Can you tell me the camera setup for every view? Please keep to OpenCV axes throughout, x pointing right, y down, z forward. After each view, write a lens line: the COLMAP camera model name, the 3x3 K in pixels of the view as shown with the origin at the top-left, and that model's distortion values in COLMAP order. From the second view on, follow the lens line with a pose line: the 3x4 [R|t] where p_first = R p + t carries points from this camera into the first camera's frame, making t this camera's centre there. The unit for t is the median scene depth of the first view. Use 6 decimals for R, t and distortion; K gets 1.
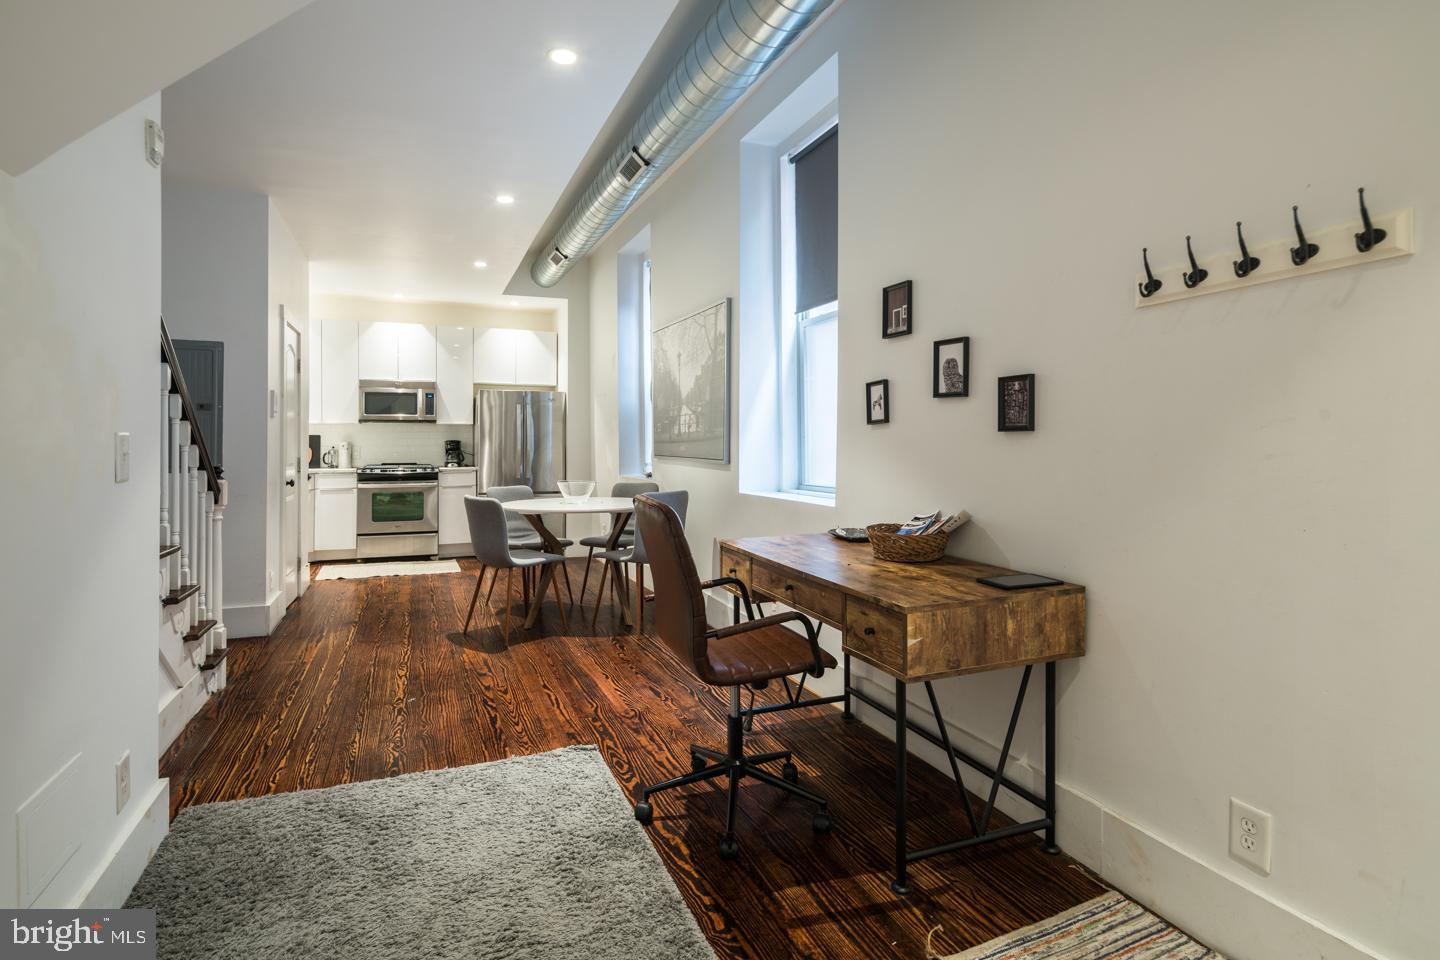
lens RADIAL K [[732.2, 0, 679.0], [0, 732.2, 438.3], [0, 0, 1]] dist [0.068625, -0.000129]
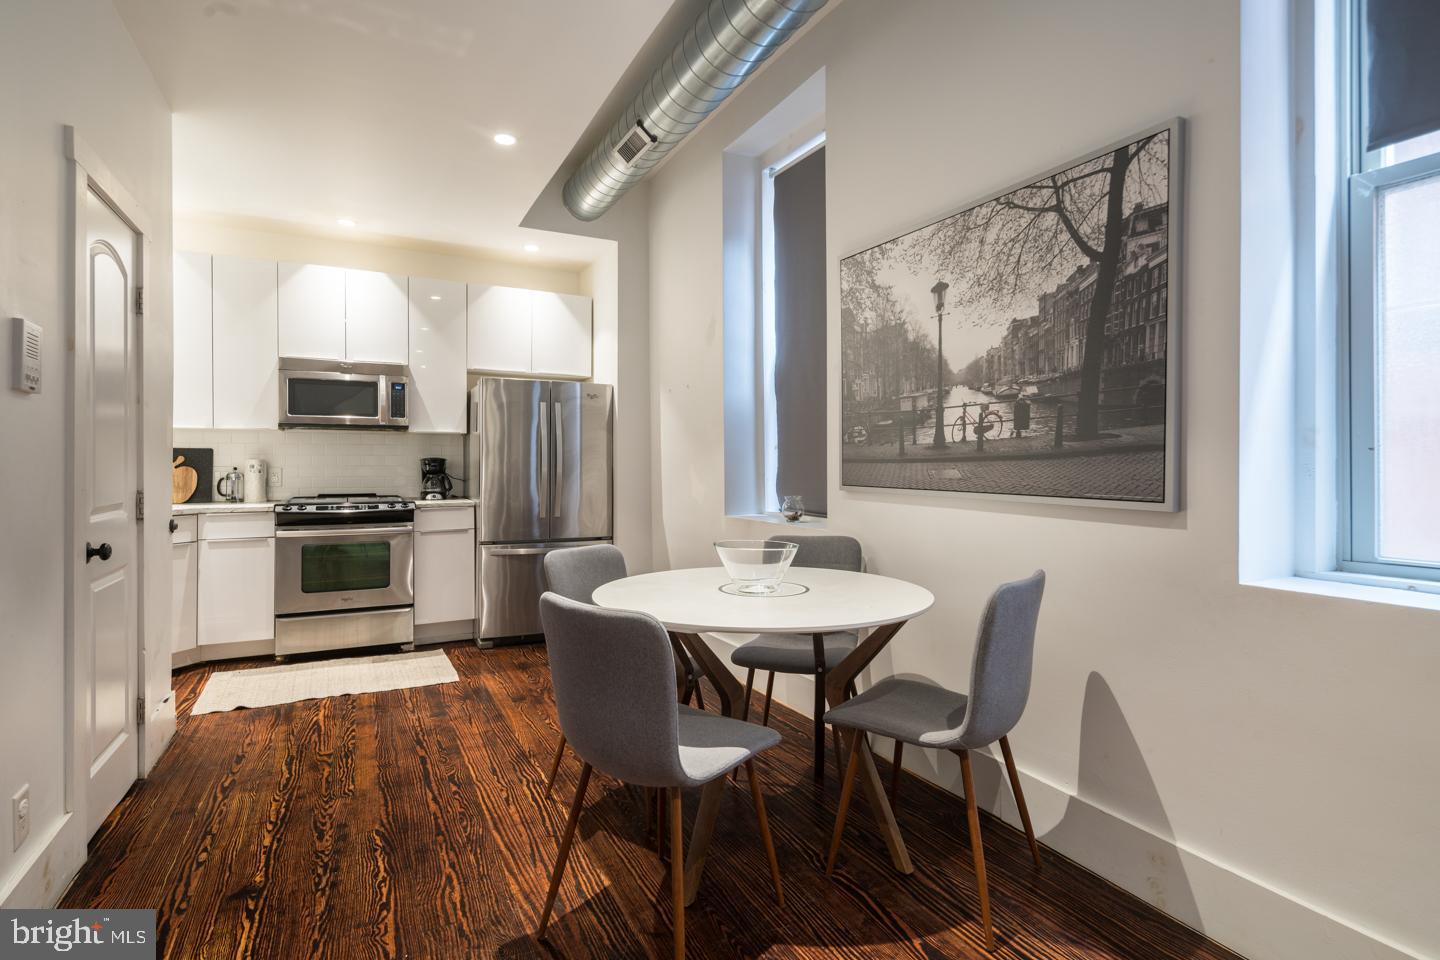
lens RADIAL K [[688.9, 0, 721.6], [0, 688.9, 471.2], [0, 0, 1]] dist [-0.000476, -0.000571]
pose [[0.991247, 0.000528, 0.132019, -0.172320], [-0.002769, 0.999855, 0.016794, 0.004270], [-0.131991, -0.017013, 0.991105, 0.462566]]
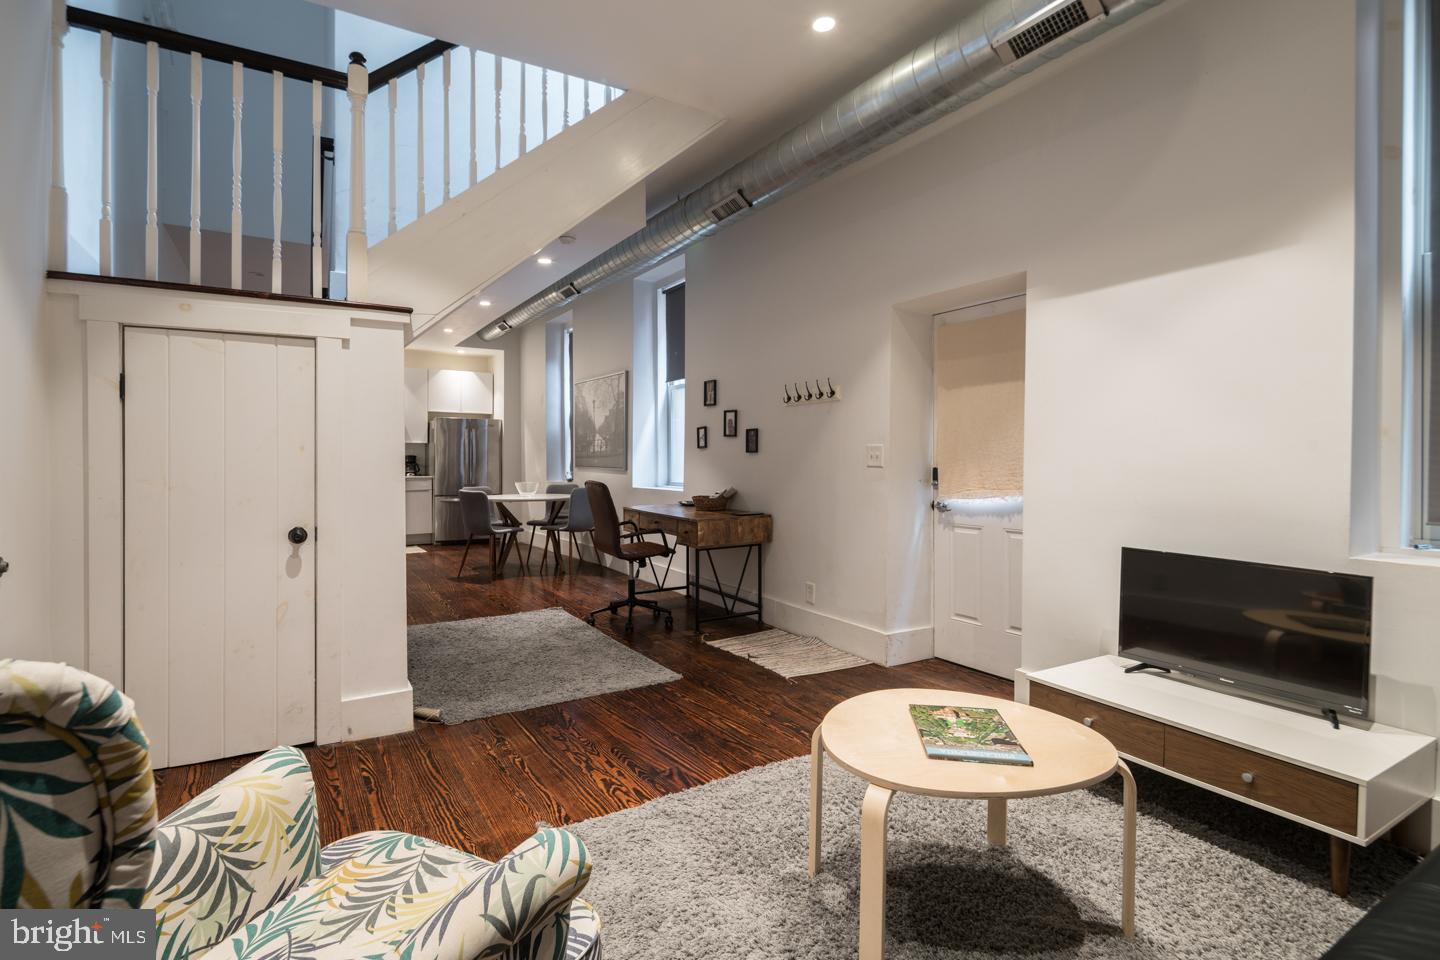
lens RADIAL K [[688.9, 0, 726.2], [0, 688.9, 455.9], [0, 0, 1]] dist [-0.000476, -0.000571]
pose [[0.976120, 0.001514, 0.217227, -0.034325], [-0.002218, 0.999993, 0.002993, -0.001838], [-0.217221, -0.003404, 0.976116, -0.387972]]
